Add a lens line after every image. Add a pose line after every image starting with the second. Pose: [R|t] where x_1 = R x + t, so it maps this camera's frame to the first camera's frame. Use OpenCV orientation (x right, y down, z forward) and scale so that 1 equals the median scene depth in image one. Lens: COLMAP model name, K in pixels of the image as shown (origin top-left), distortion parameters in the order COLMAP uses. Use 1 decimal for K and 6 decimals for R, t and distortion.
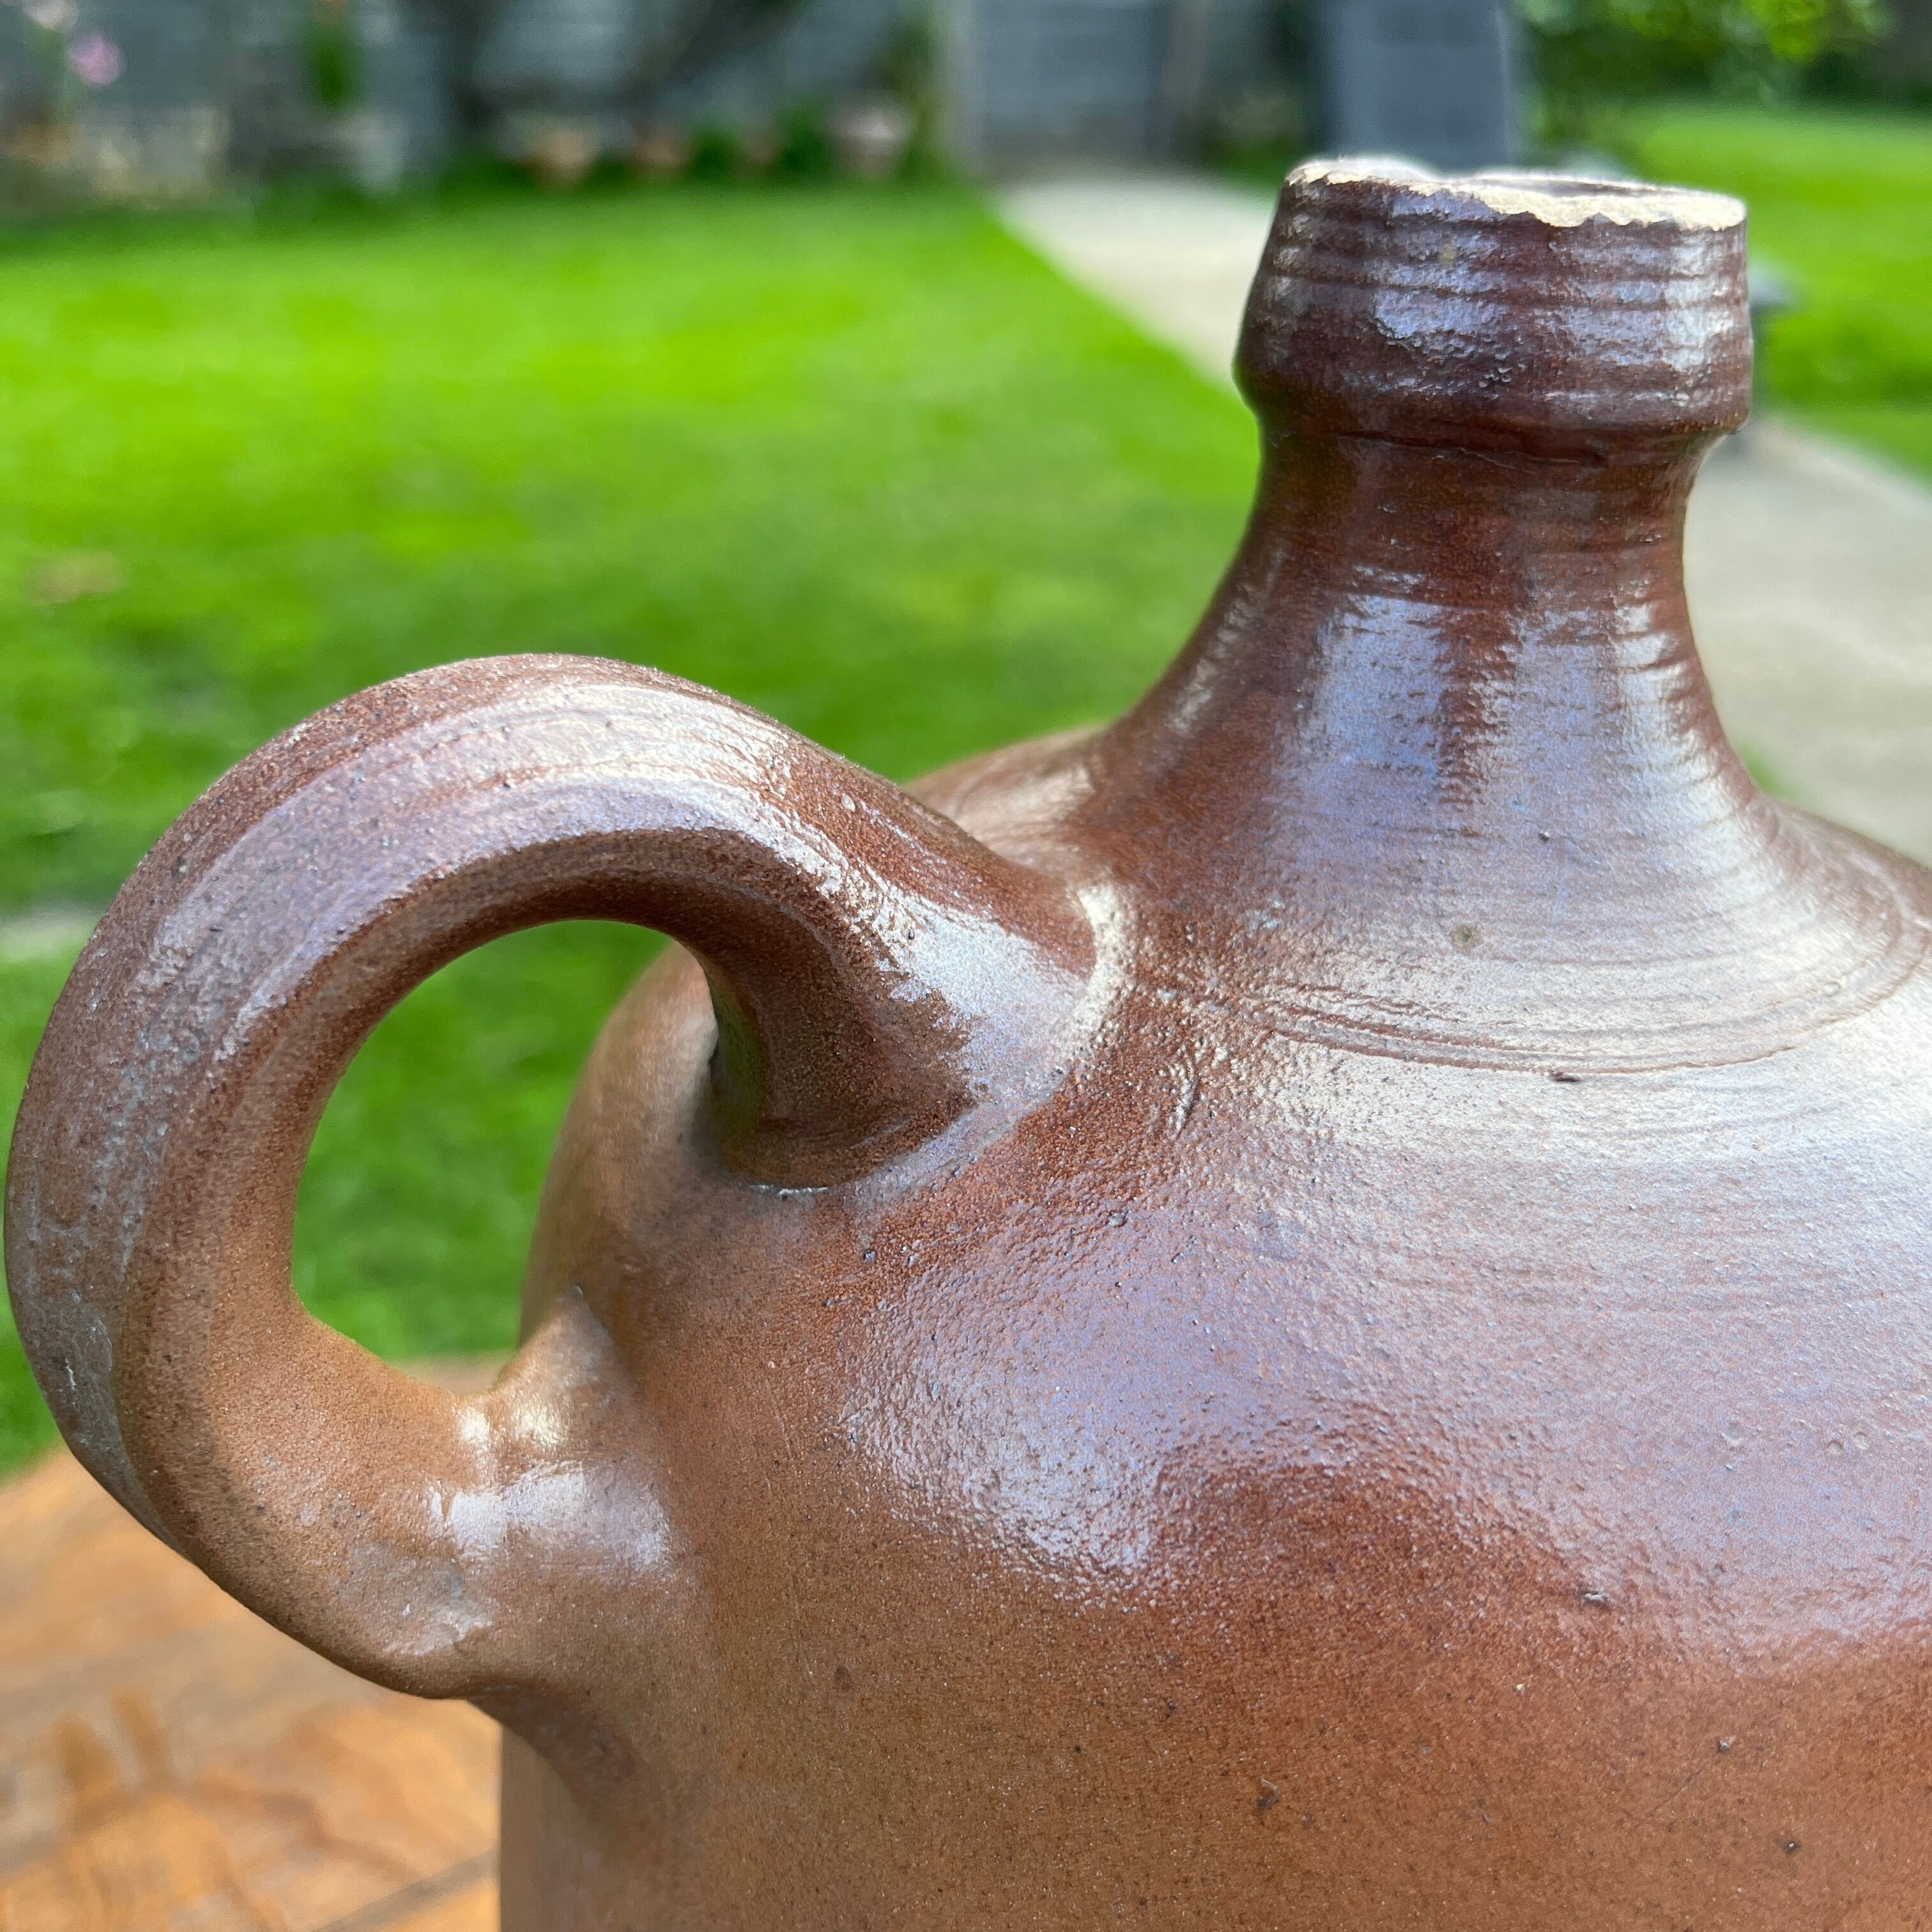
lens RADIAL K [[1998.6, 0, 1002.6], [0, 1998.6, 1052.7], [0, 0, 1]] dist [0.004431, 0.000000]
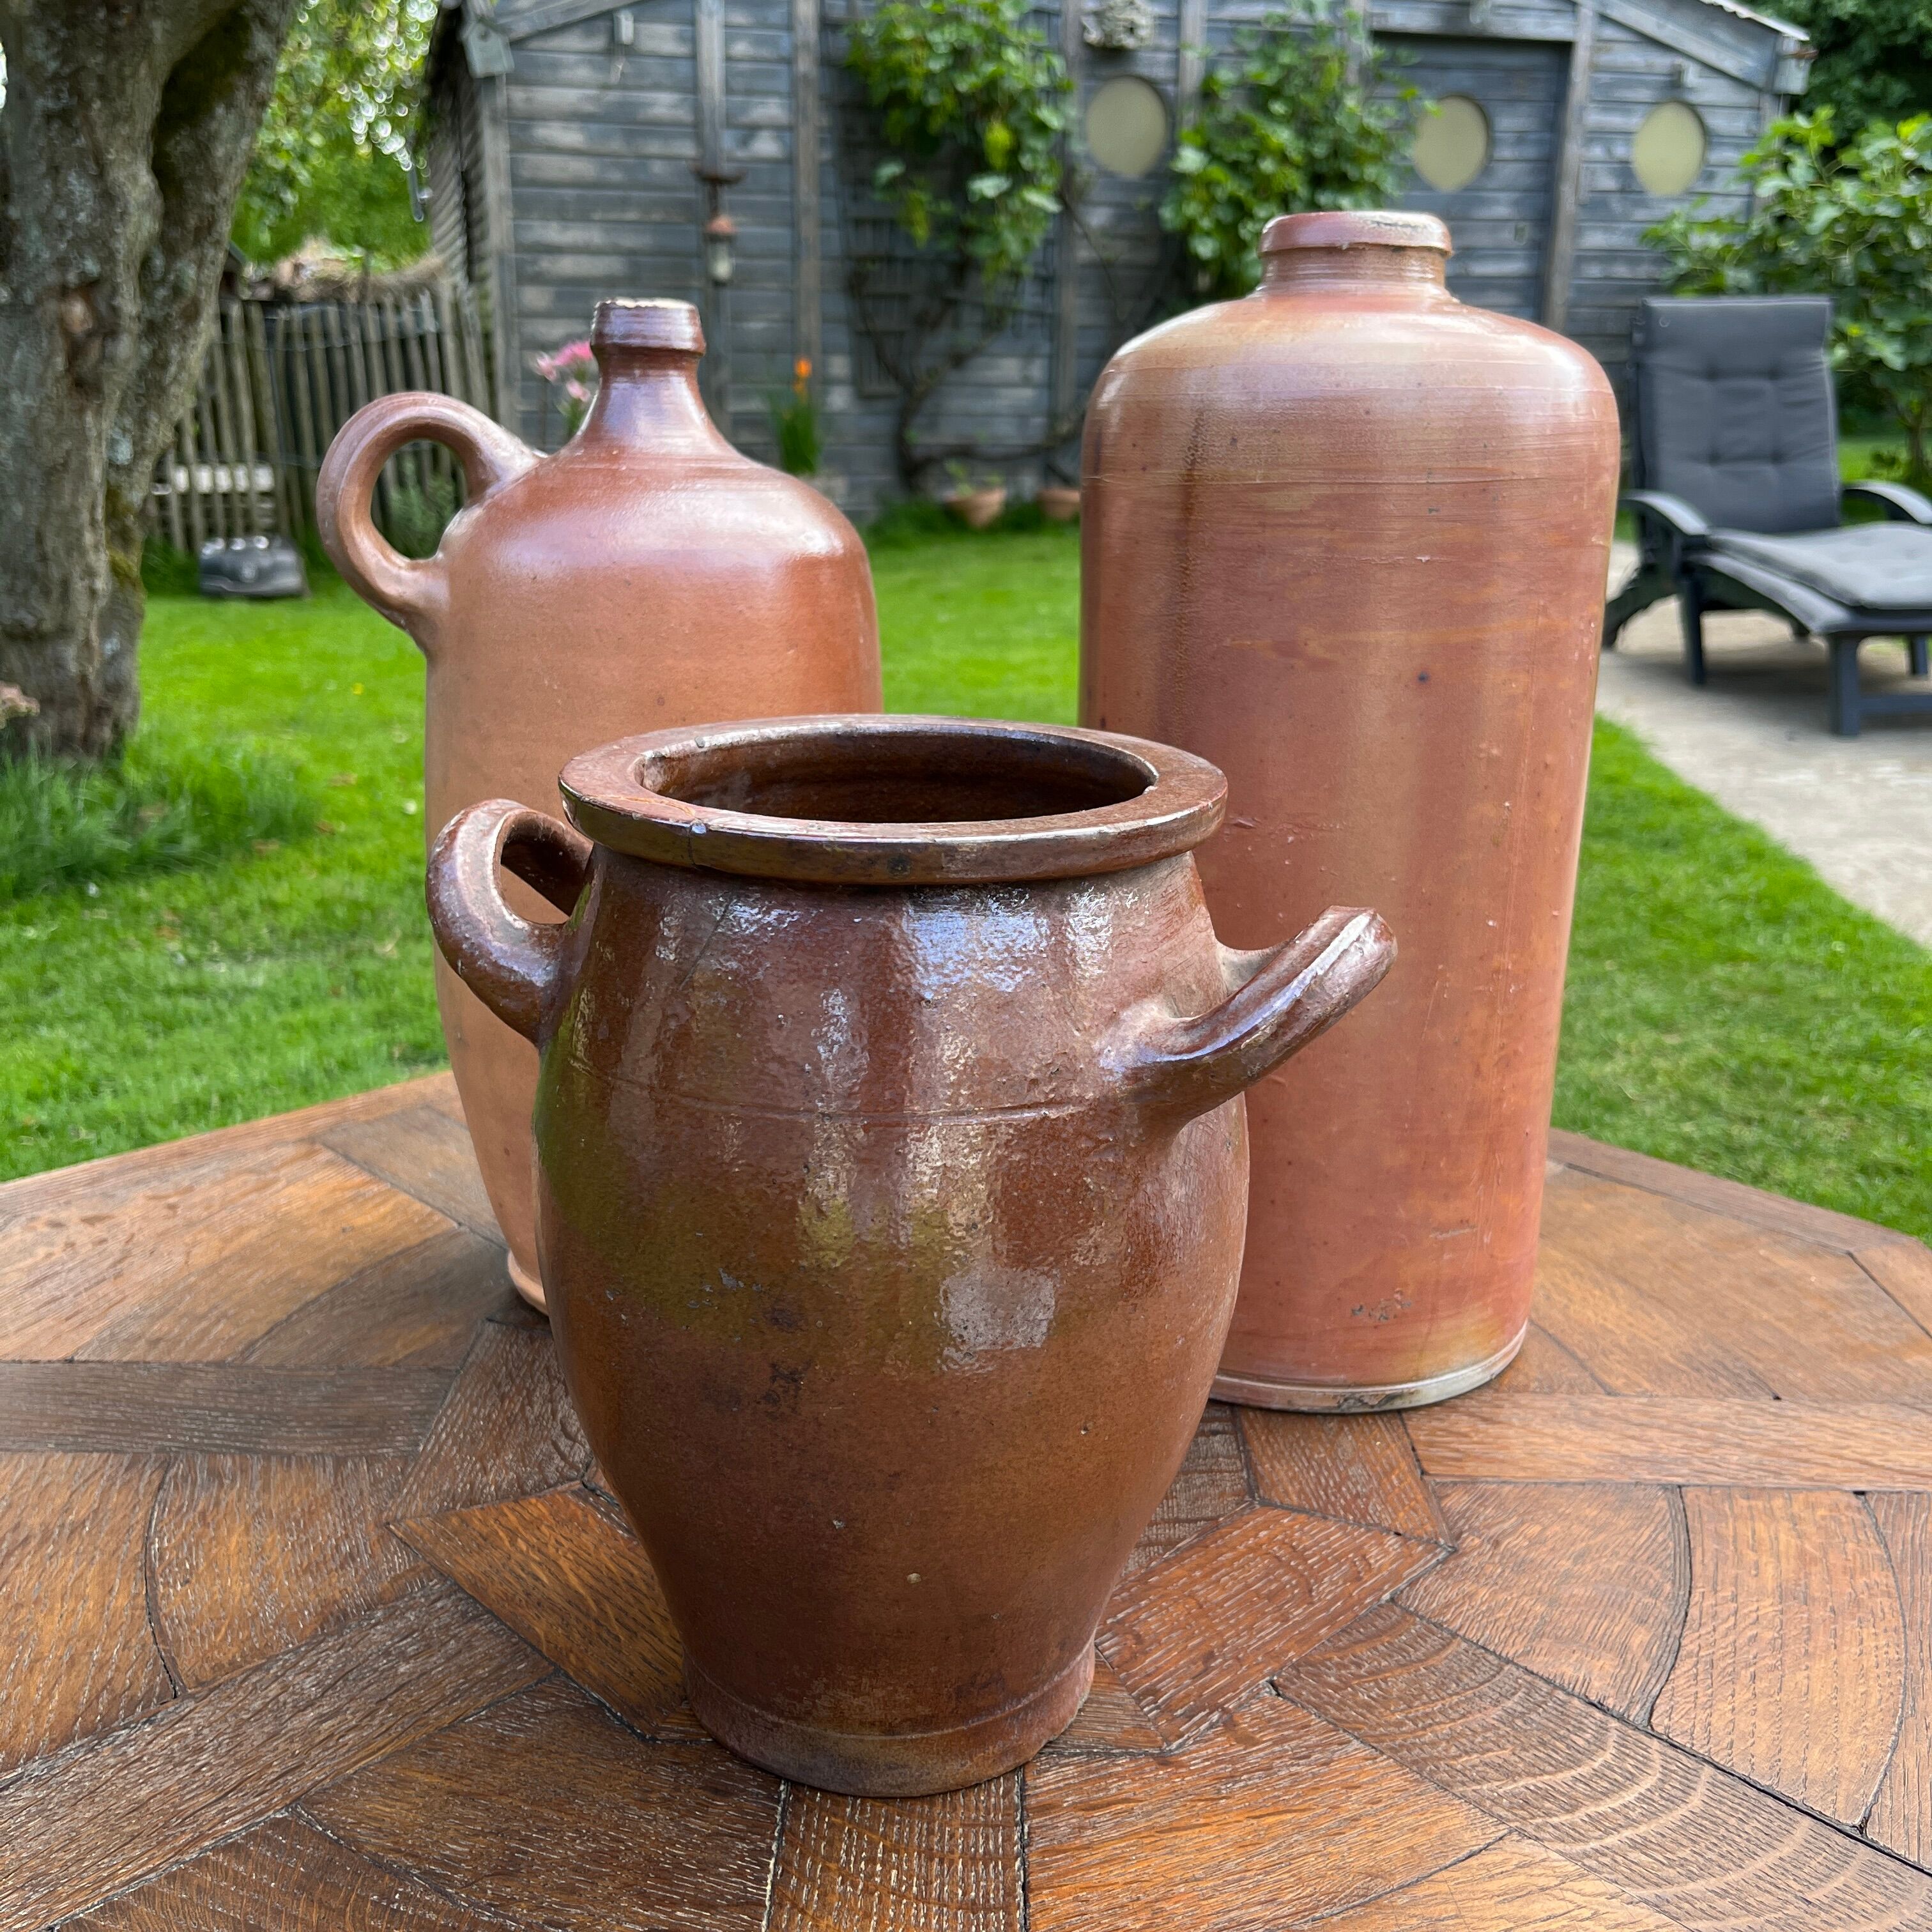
lens RADIAL K [[1998.6, 0, 965.2], [0, 1998.6, 1014.9], [0, 0, 1]] dist [0.004431, 0.000000]
pose [[0.976371, 0.031091, -0.213854, 0.369094], [-0.068735, 0.982884, -0.170922, 0.572858], [0.204879, 0.181582, 0.961796, -0.912096]]
